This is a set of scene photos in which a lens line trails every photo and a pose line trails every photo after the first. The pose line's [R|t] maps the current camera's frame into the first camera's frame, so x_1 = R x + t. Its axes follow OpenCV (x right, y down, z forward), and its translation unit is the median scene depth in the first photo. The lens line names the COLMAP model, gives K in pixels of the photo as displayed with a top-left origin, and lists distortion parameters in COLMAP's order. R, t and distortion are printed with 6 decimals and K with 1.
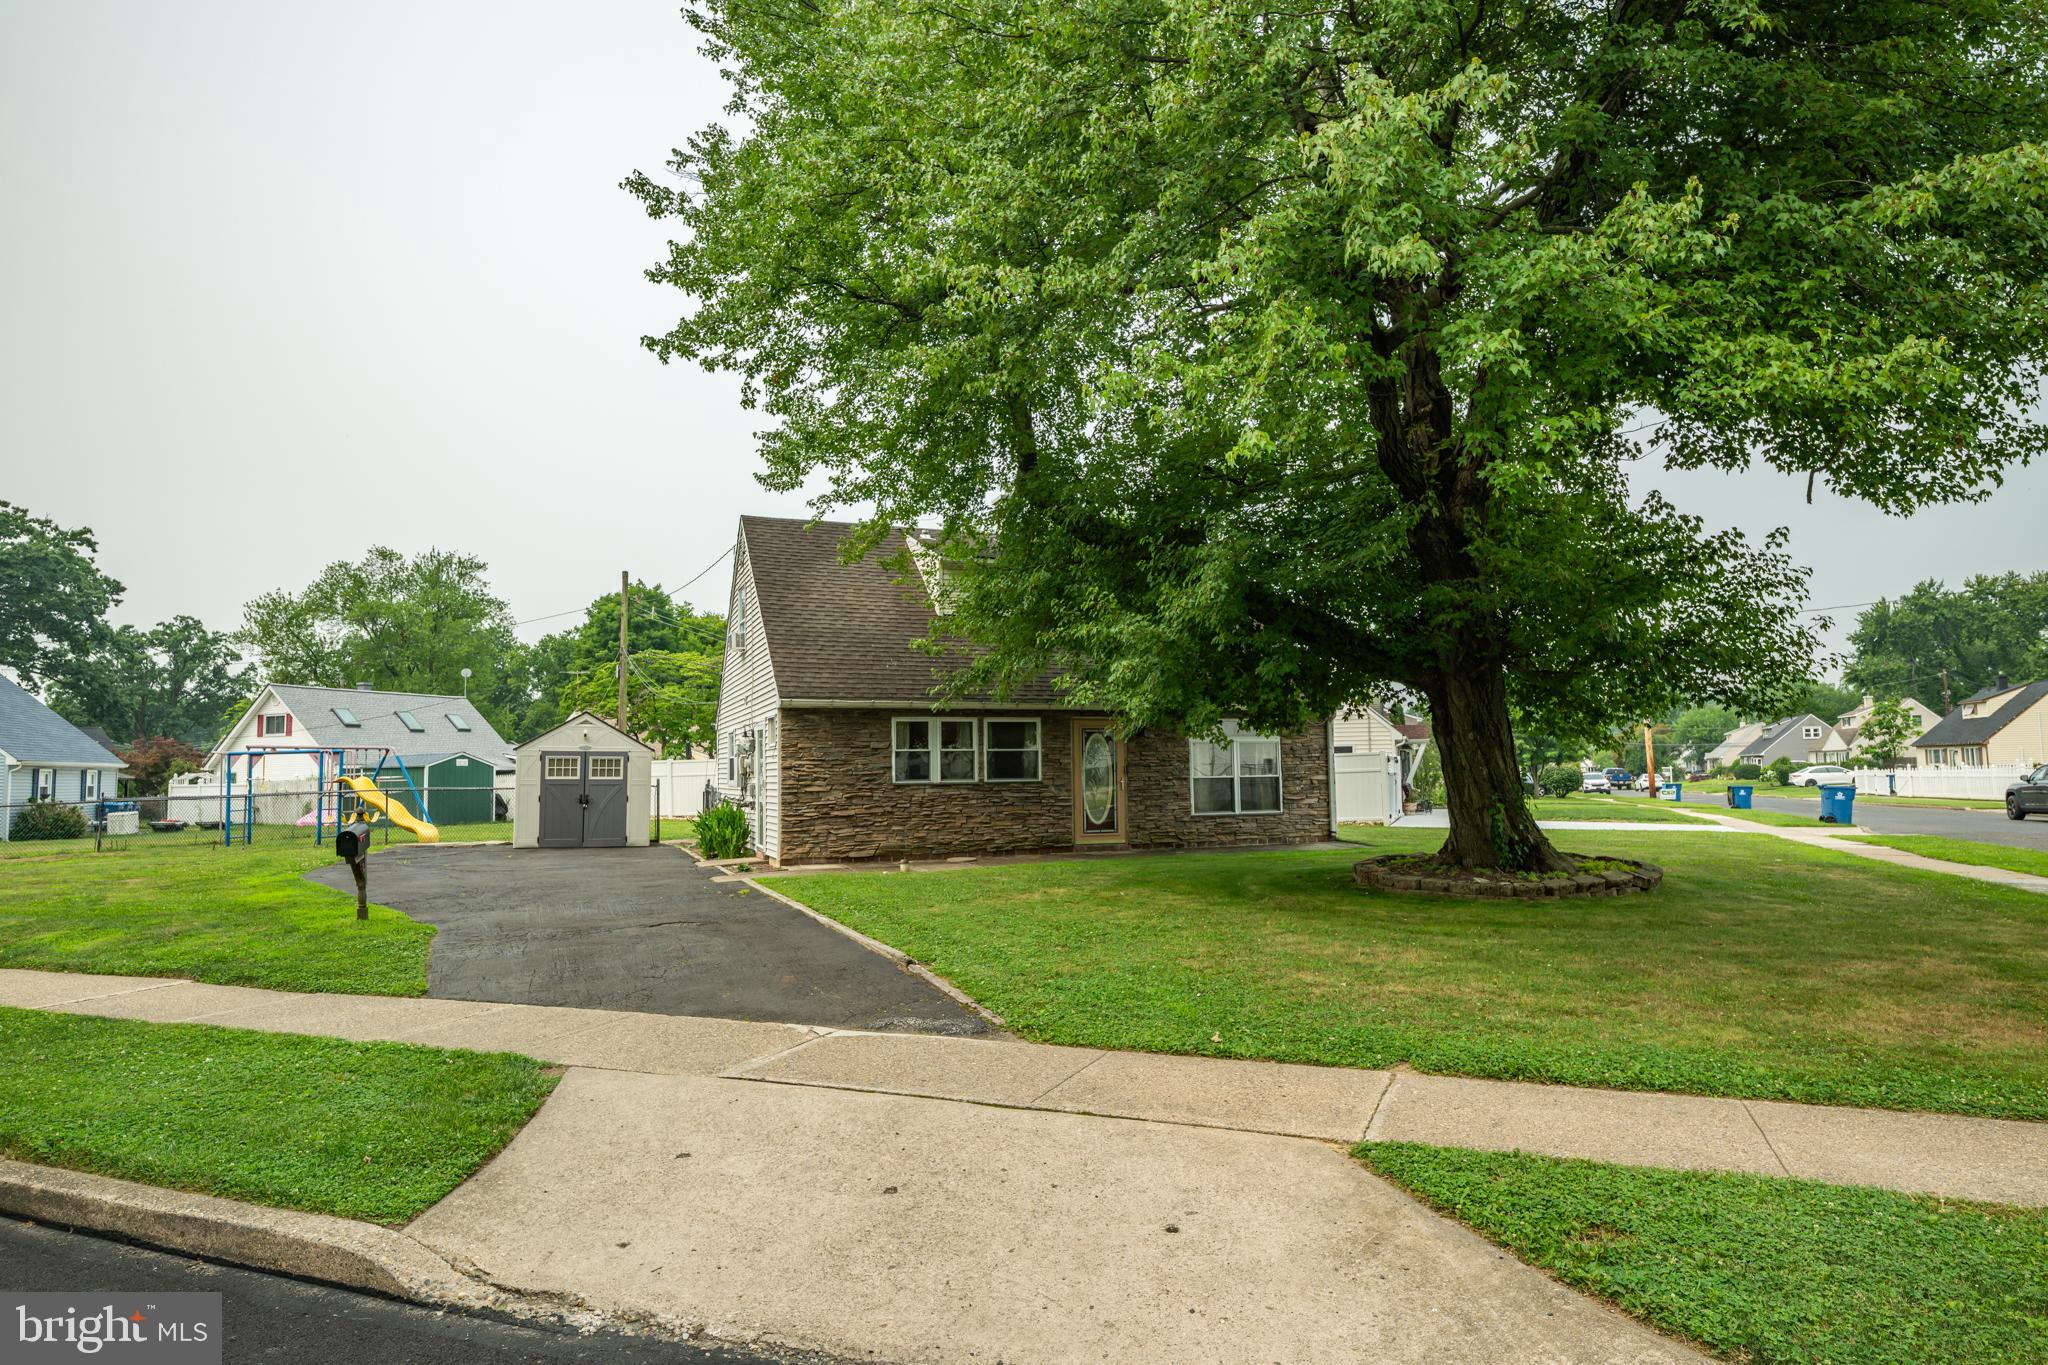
lens RADIAL K [[1205.2, 0, 1032.3], [0, 1205.2, 681.4], [0, 0, 1]] dist [0.006675, 0.000538]
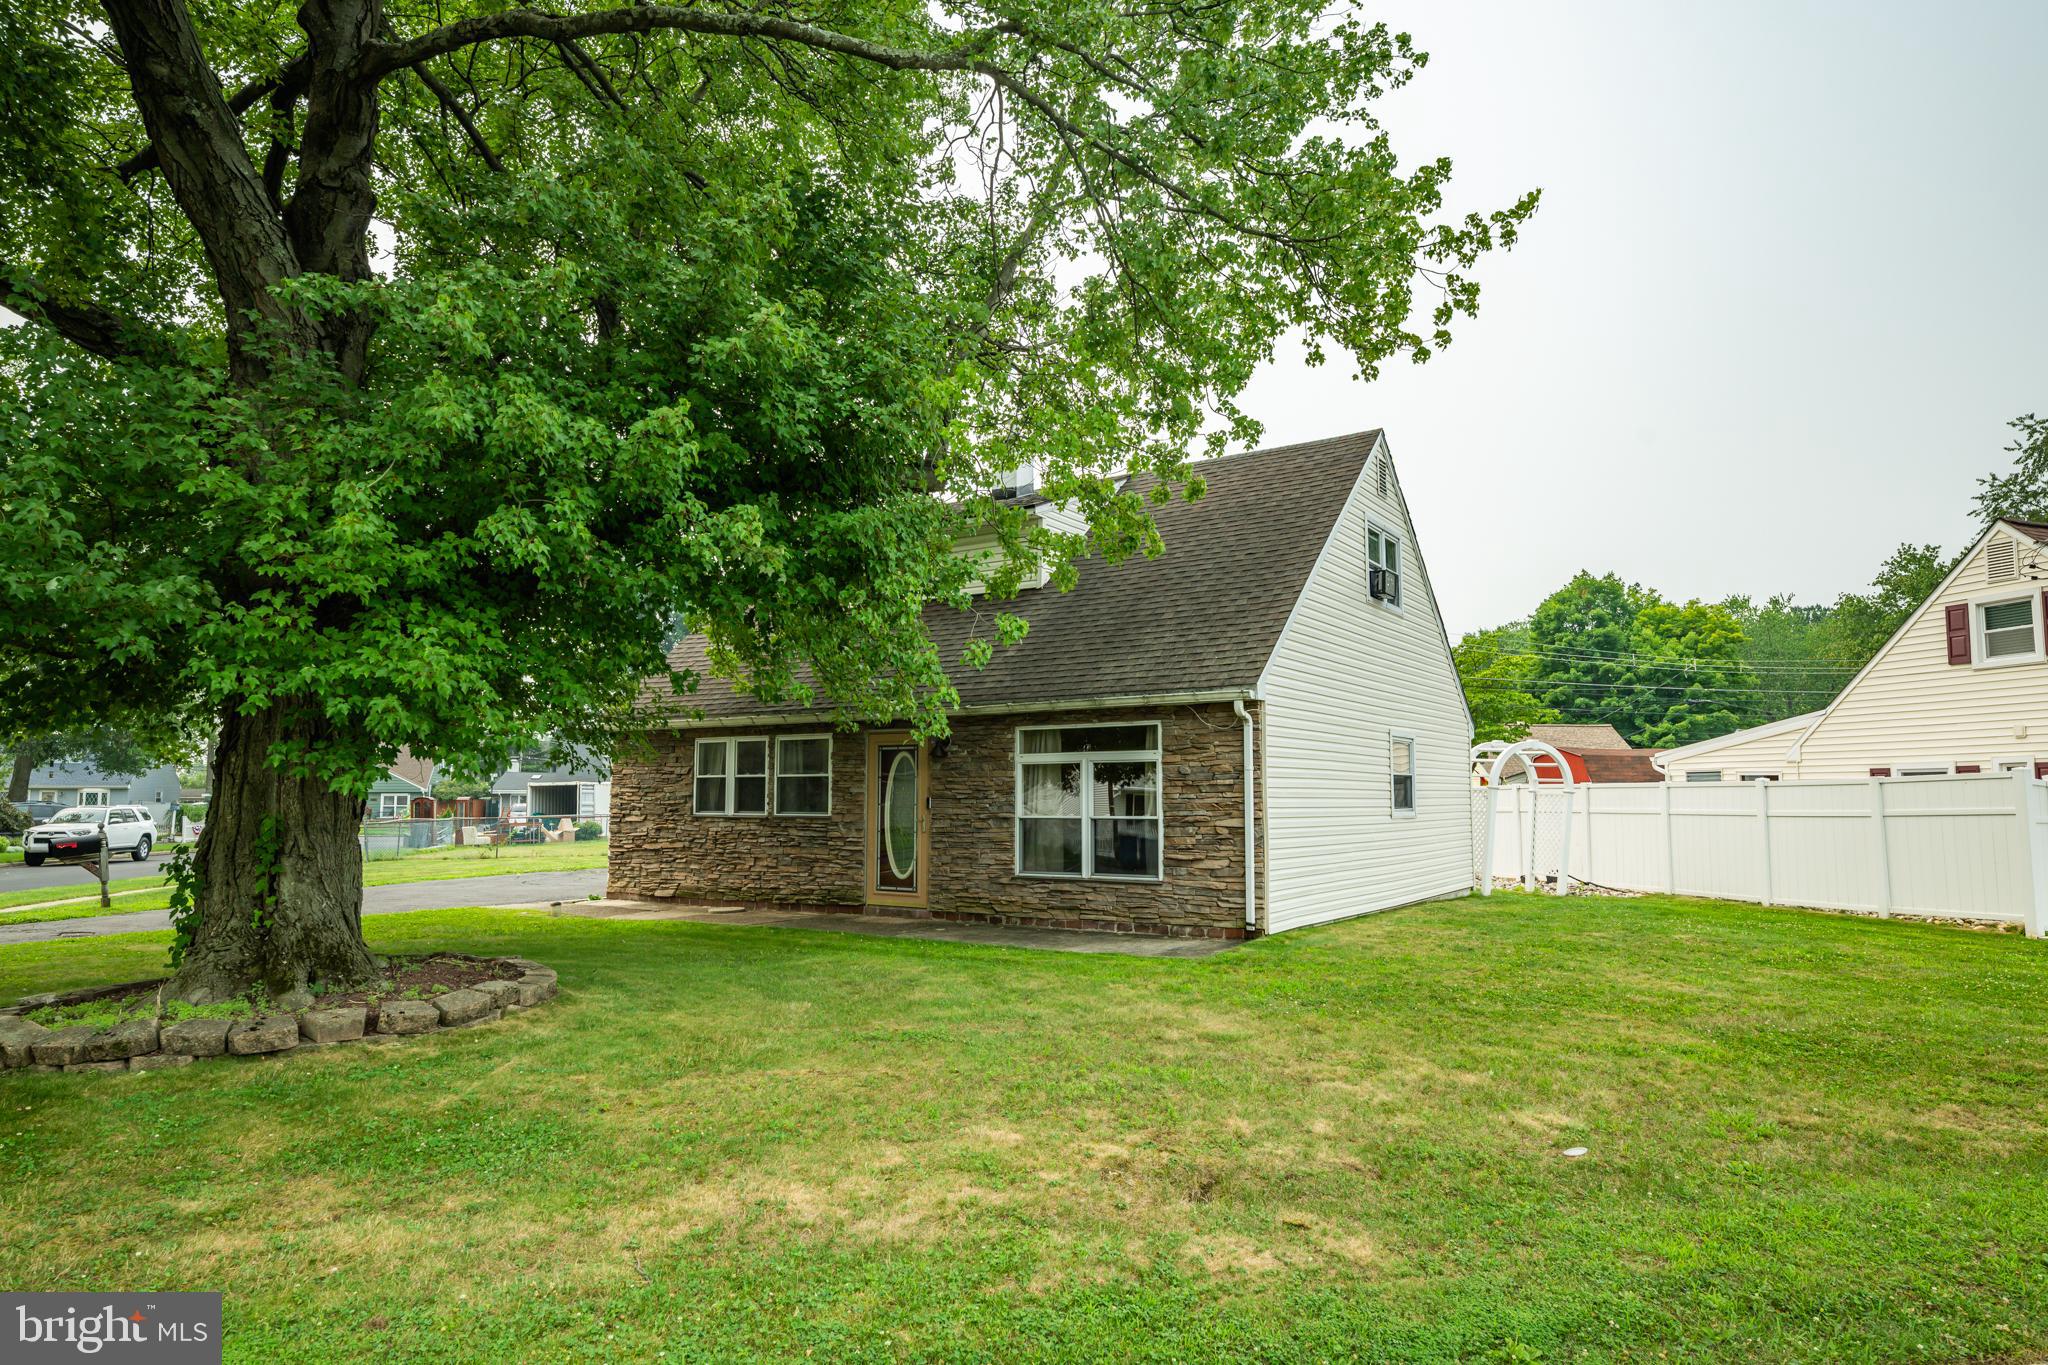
lens RADIAL K [[1226.4, 0, 1032.1], [0, 1226.4, 687.6], [0, 0, 1]] dist [-0.003845, -0.000638]
pose [[0.560488, -0.060493, -0.825950, 0.303468], [0.056570, 0.997796, -0.034691, 0.015021], [0.826228, -0.027280, 0.562675, 0.282751]]
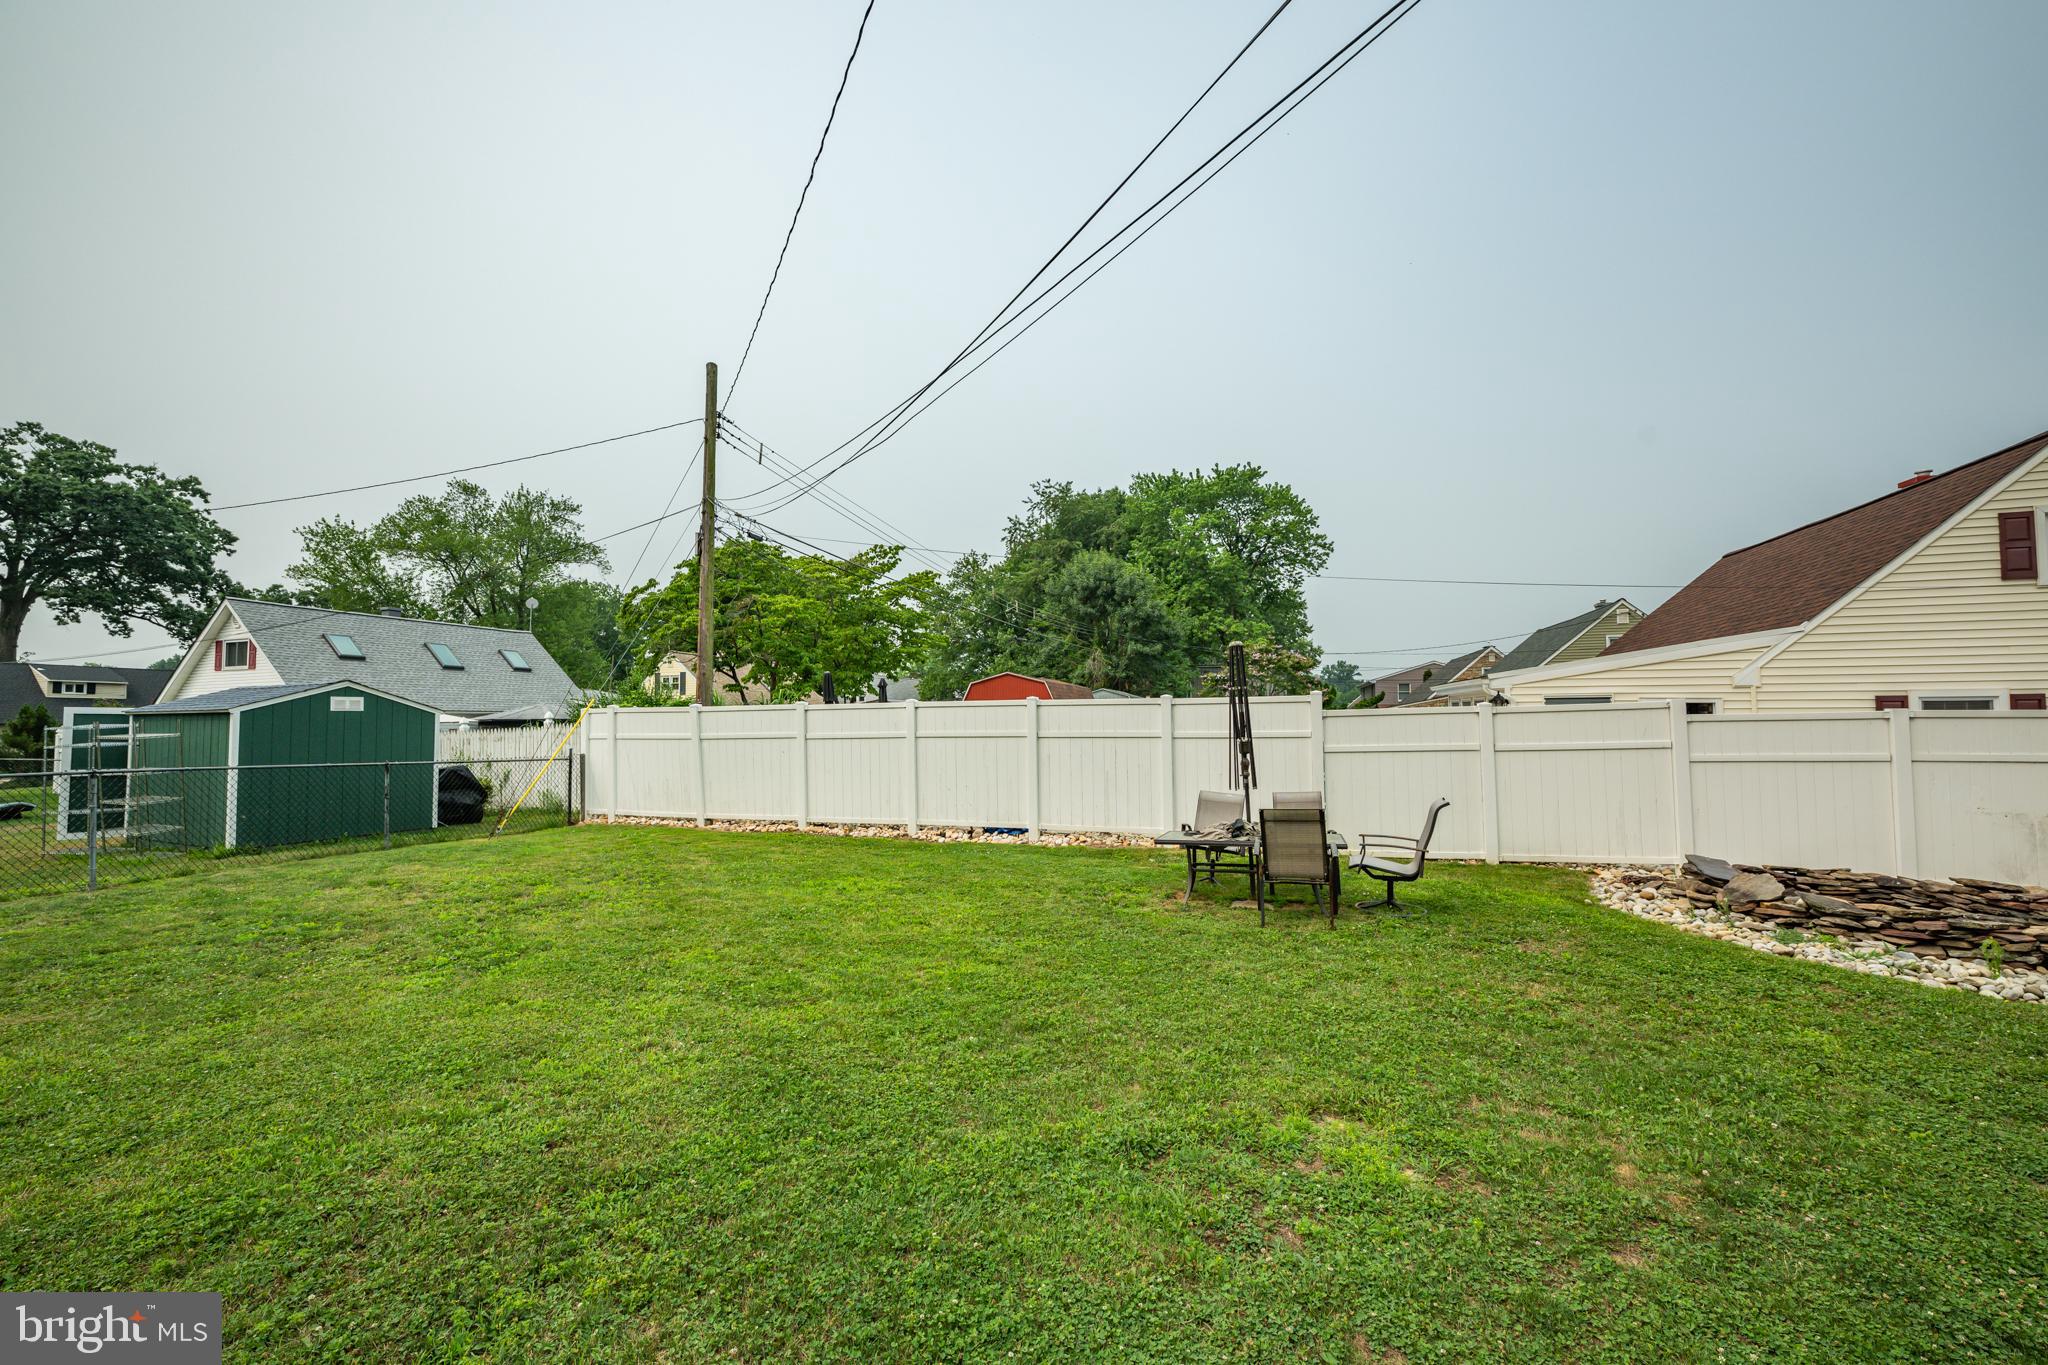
lens RADIAL K [[796.9, 0, 1013.4], [0, 796.9, 691.5], [0, 0, 1]] dist [-0.003888, -0.000046]
pose [[0.999819, 0.010006, 0.016174, -0.179423], [-0.010568, 0.999328, 0.035097, 0.039372], [-0.015812, -0.035261, 0.999253, 0.553543]]
